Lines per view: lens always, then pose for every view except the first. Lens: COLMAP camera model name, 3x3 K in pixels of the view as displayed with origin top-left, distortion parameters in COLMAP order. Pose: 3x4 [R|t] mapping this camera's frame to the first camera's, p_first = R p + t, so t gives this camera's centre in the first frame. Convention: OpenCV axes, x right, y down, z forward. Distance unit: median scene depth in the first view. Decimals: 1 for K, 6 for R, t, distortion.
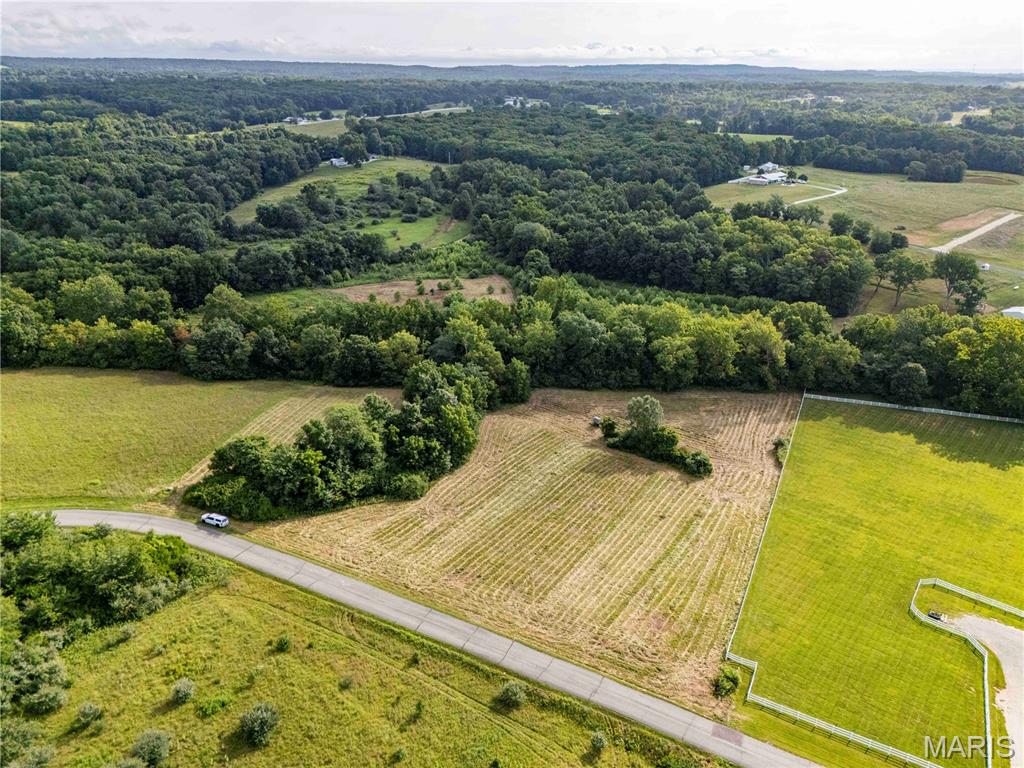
lens RADIAL K [[750.9, 0, 512.0], [0, 750.9, 384.0], [0, 0, 1]] dist [0.068482, -0.061853]
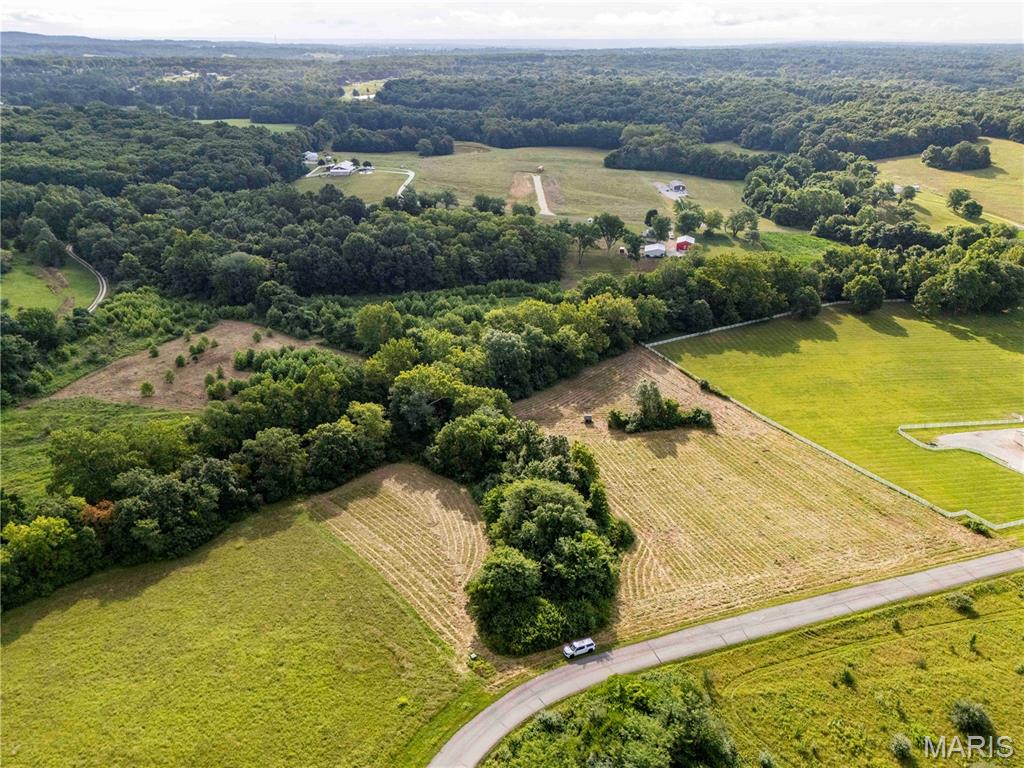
lens RADIAL K [[750.9, 0, 512.0], [0, 750.9, 384.0], [0, 0, 1]] dist [0.068482, -0.061853]
pose [[0.683477, -0.309890, 0.660929, -0.757768], [0.286944, 0.946587, 0.147093, -0.215332], [-0.671209, 0.089115, 0.735892, 0.304439]]
